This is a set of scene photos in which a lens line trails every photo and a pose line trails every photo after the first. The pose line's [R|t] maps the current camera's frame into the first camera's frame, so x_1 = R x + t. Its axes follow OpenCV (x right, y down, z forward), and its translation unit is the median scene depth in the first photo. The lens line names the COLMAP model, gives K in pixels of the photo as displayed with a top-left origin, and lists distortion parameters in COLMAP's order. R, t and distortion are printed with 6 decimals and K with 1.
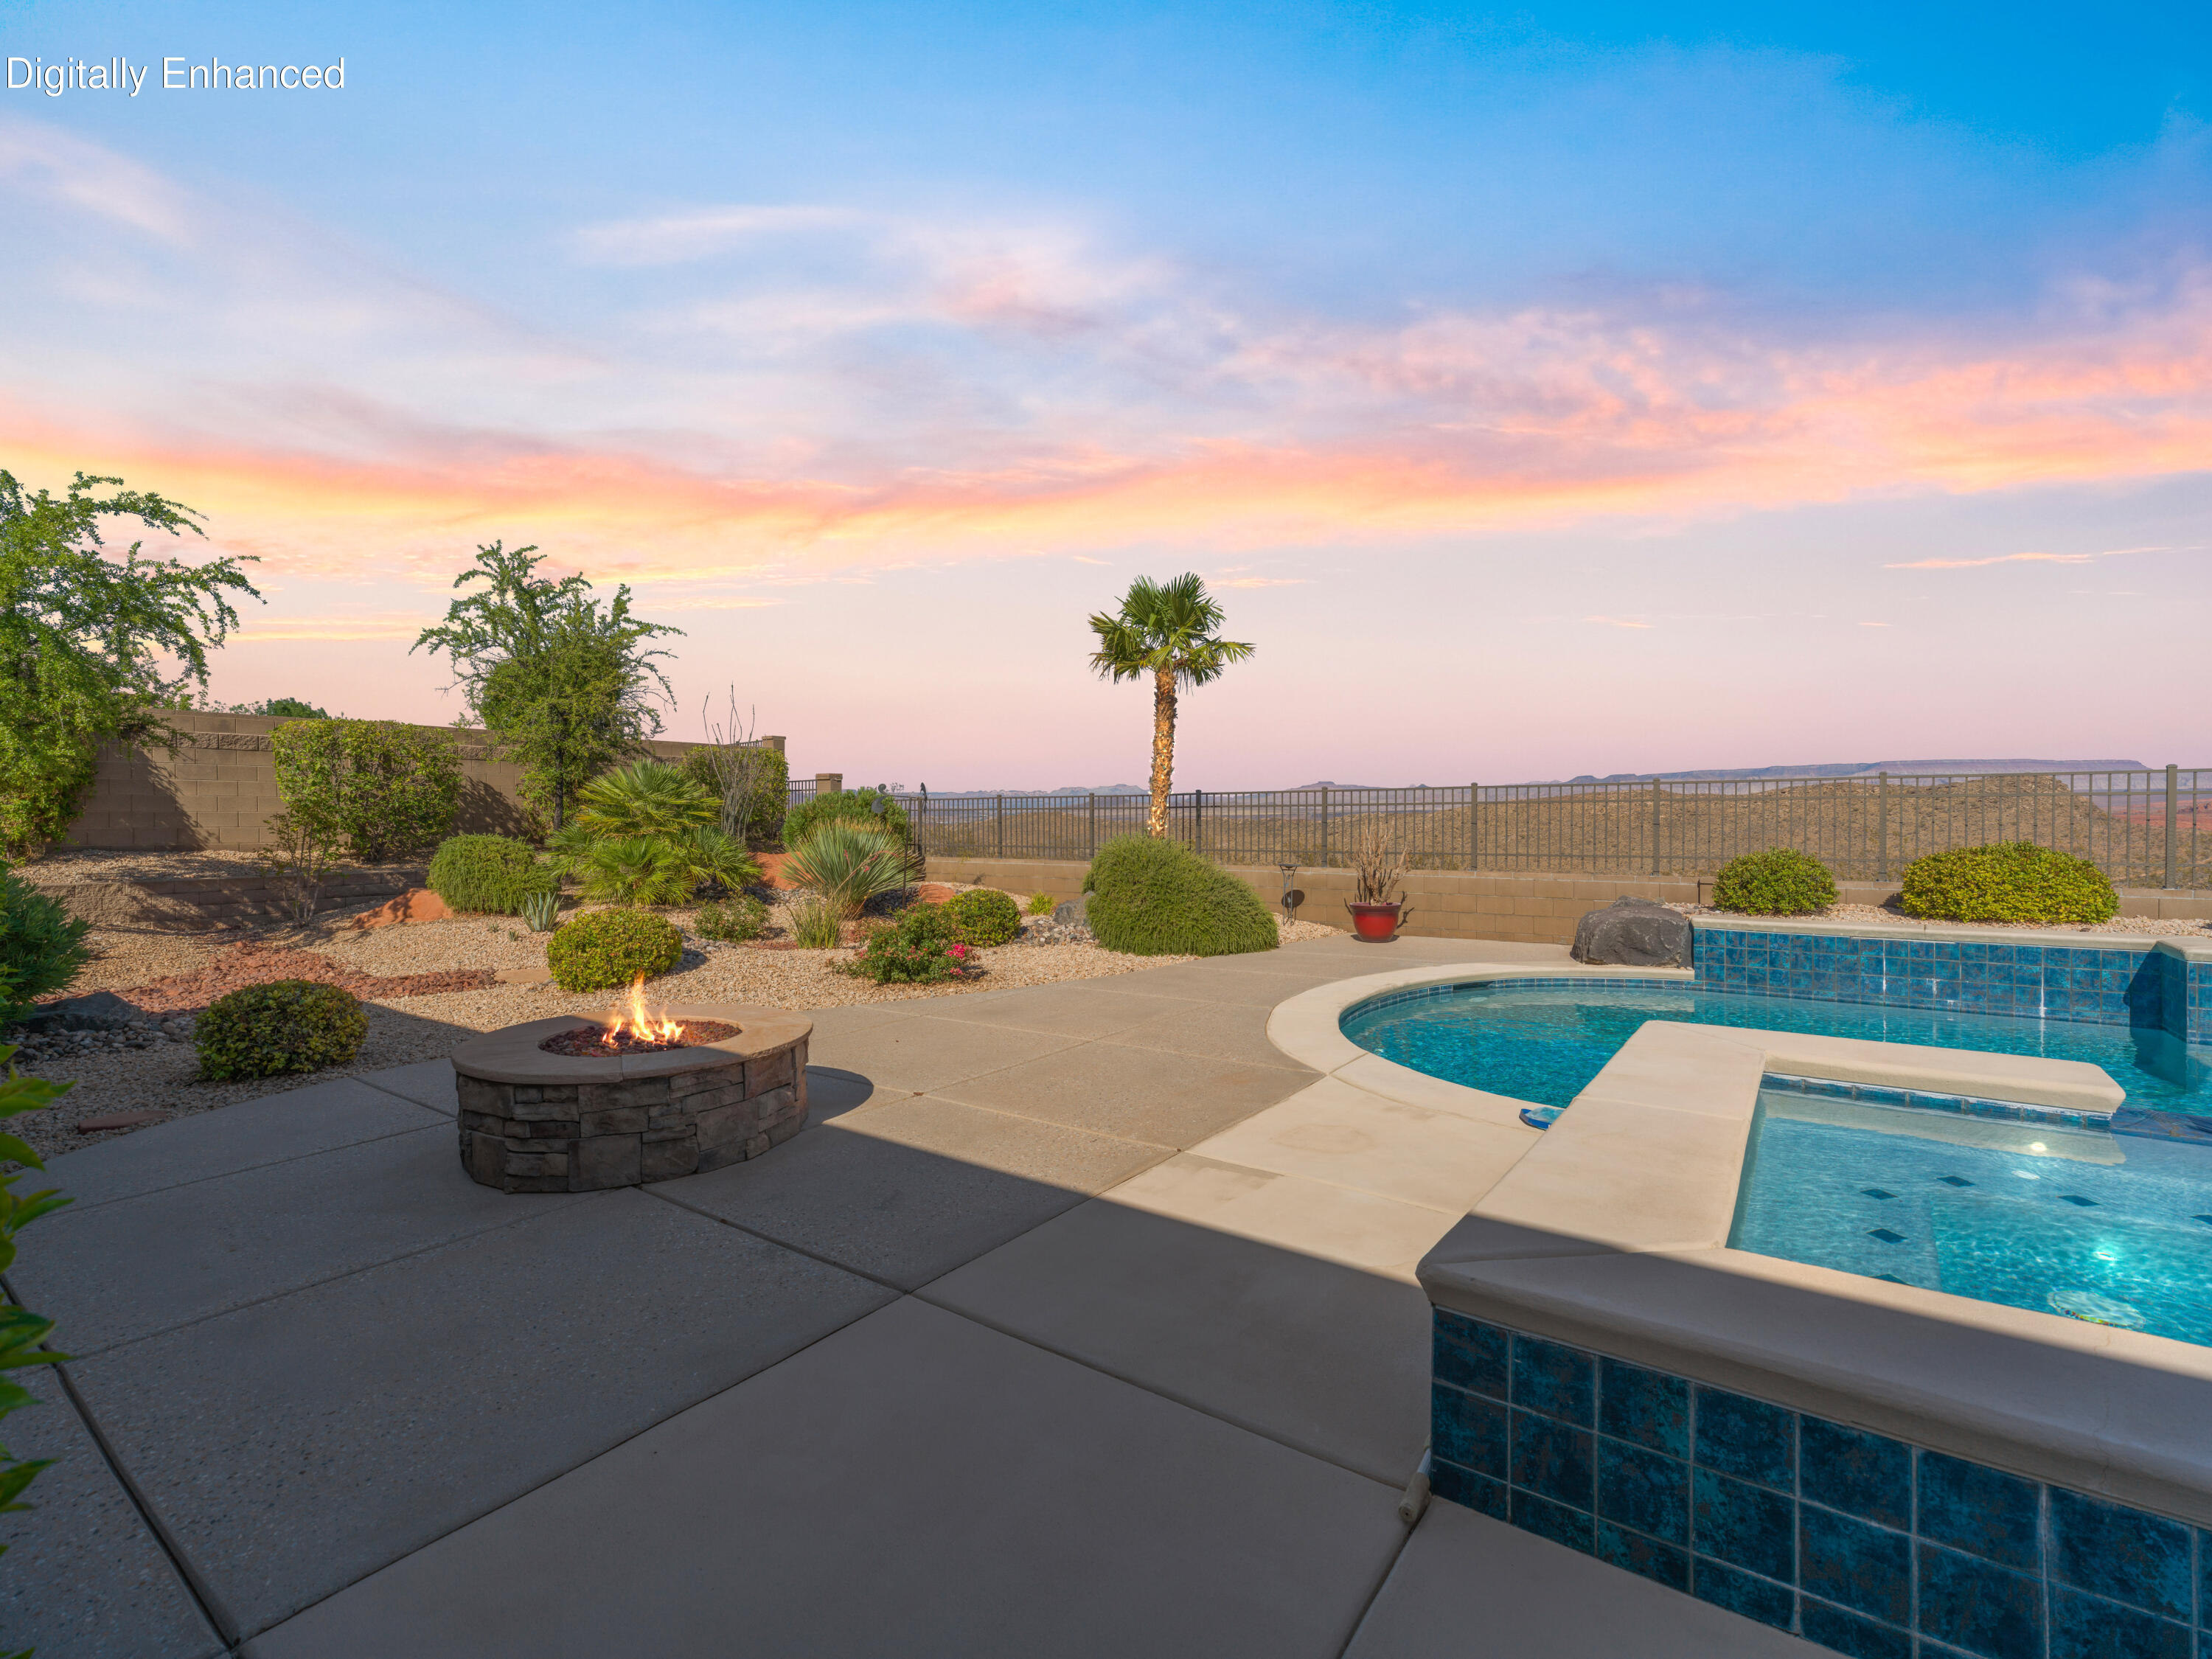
lens RADIAL K [[1007.4, 0, 1108.1], [0, 1007.4, 830.3], [0, 0, 1]] dist [0.002202, -0.000407]
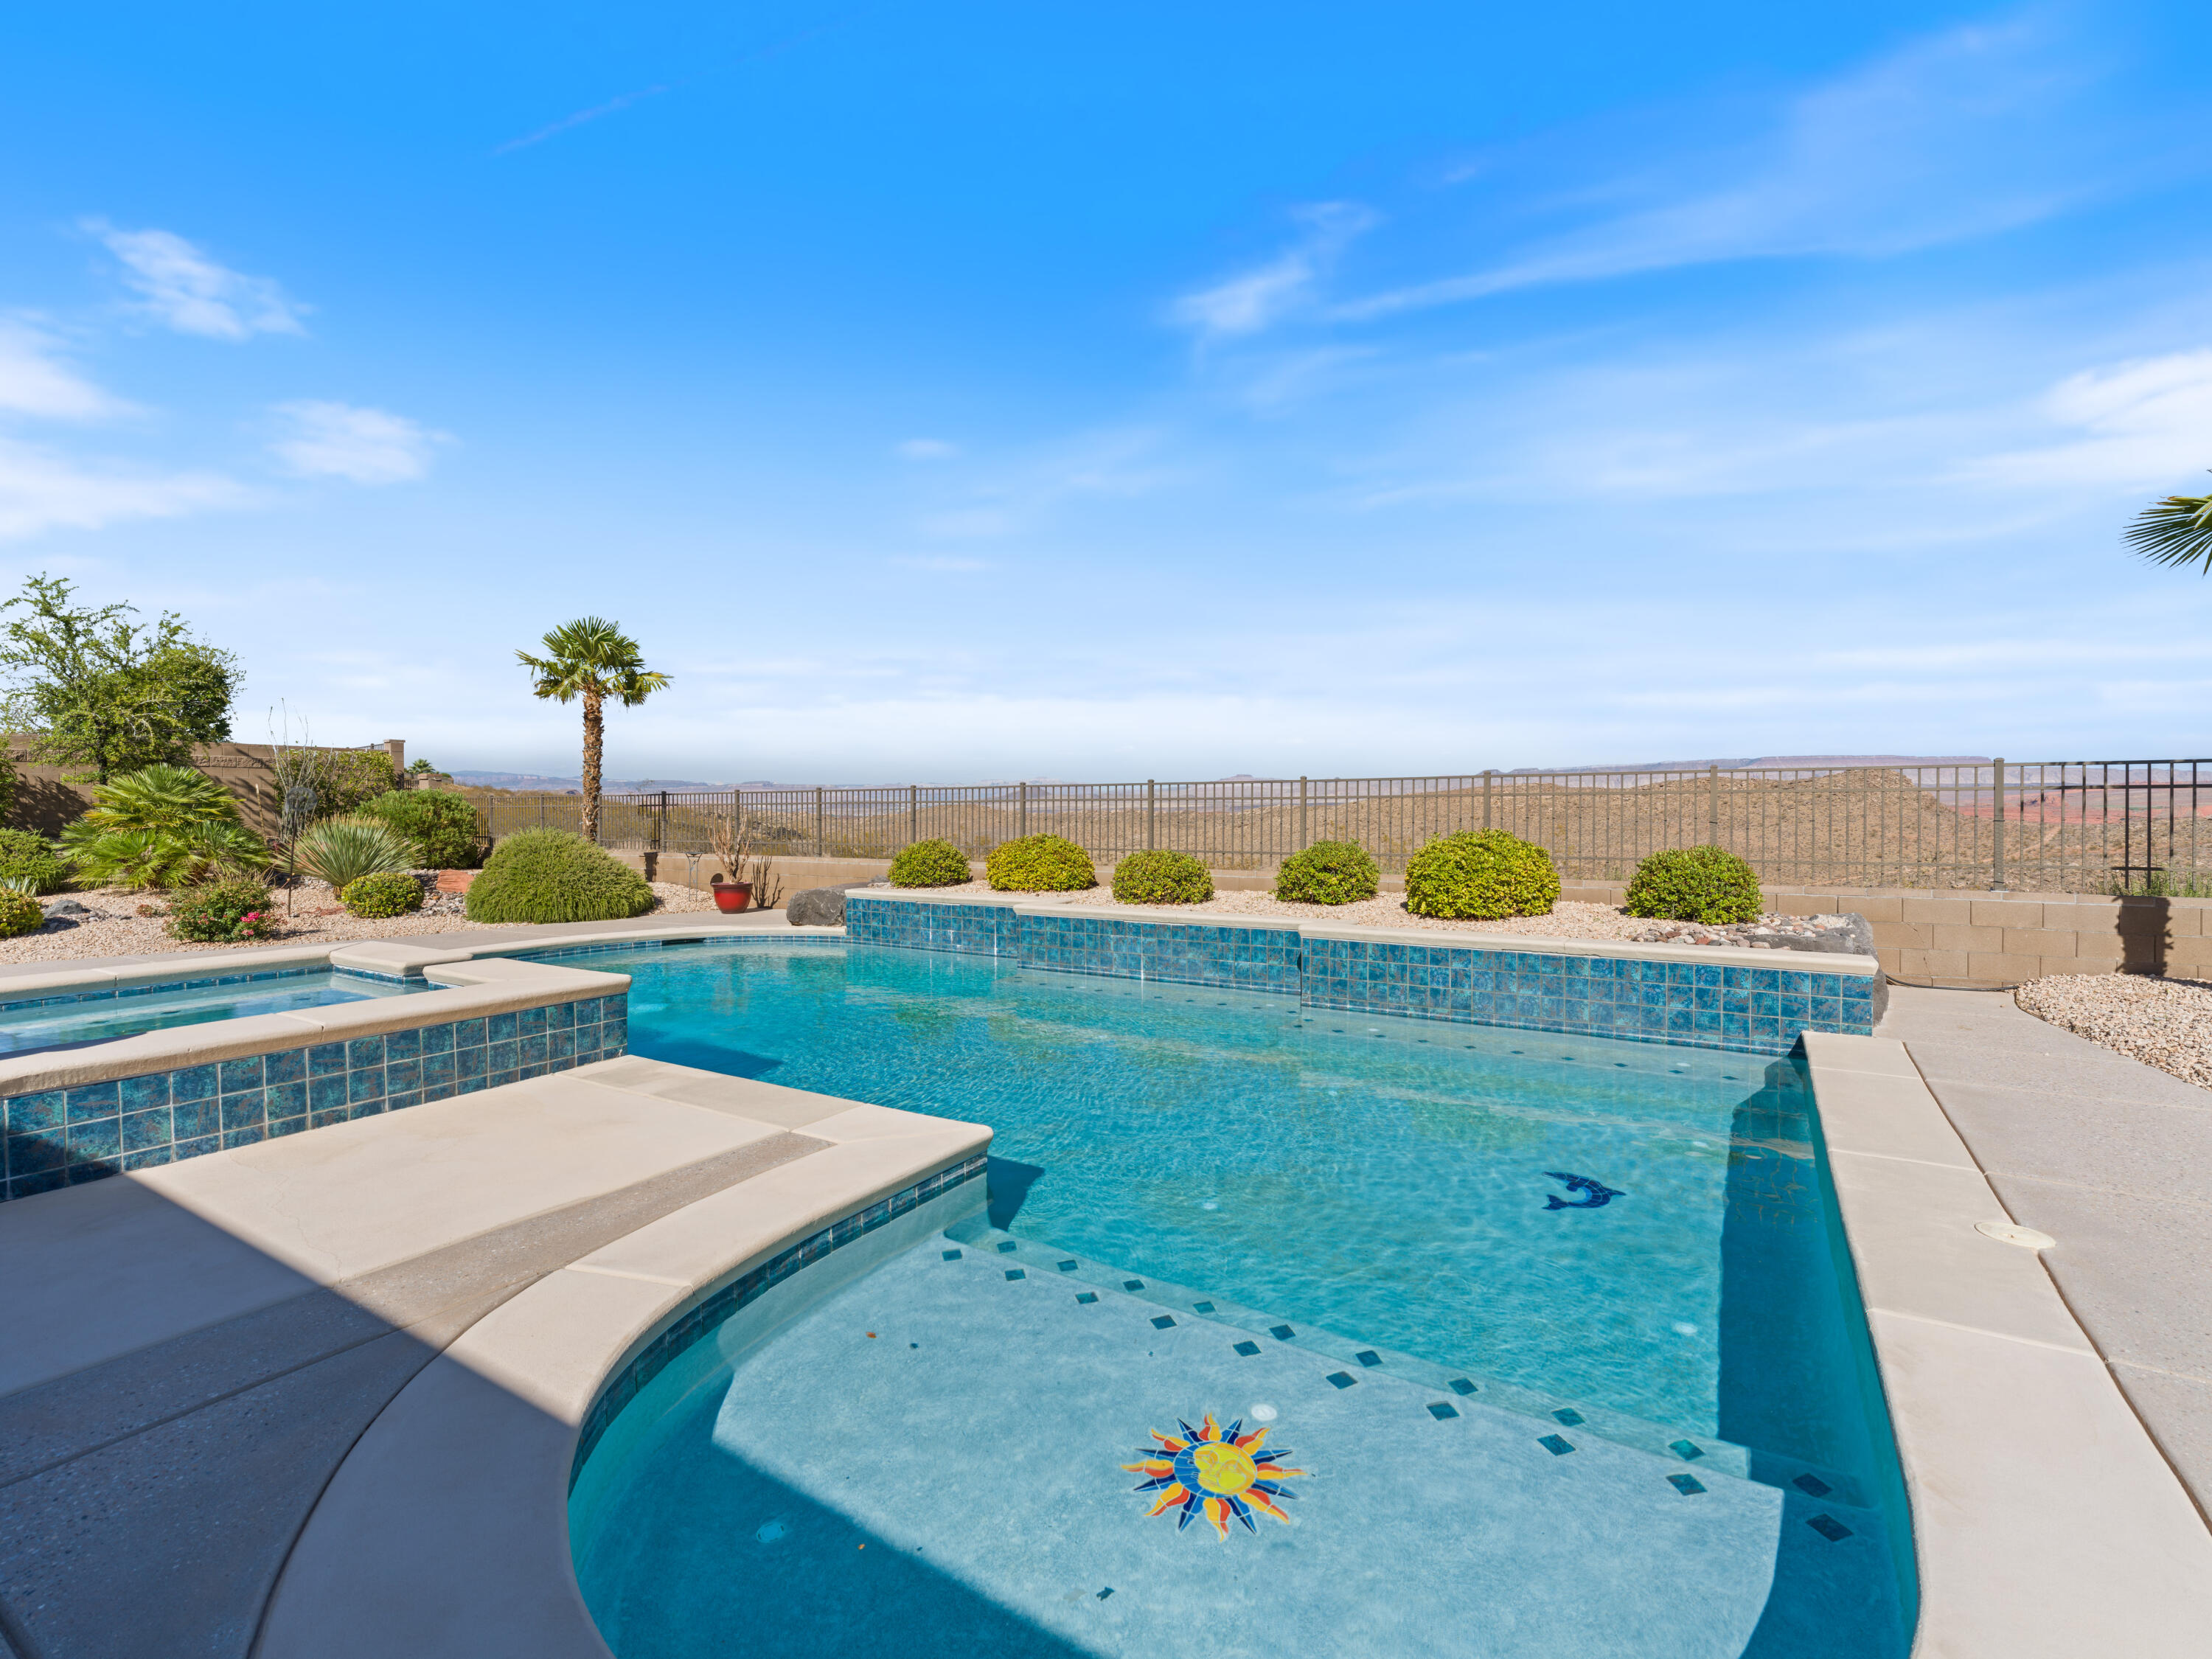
lens RADIAL K [[1007.4, 0, 1102.2], [0, 1007.4, 833.3], [0, 0, 1]] dist [0.002202, -0.000407]
pose [[0.997383, -0.000678, 0.072290, 0.693358], [-0.000109, 0.999941, 0.010892, -0.003595], [-0.072293, -0.010872, 0.997324, -0.317868]]
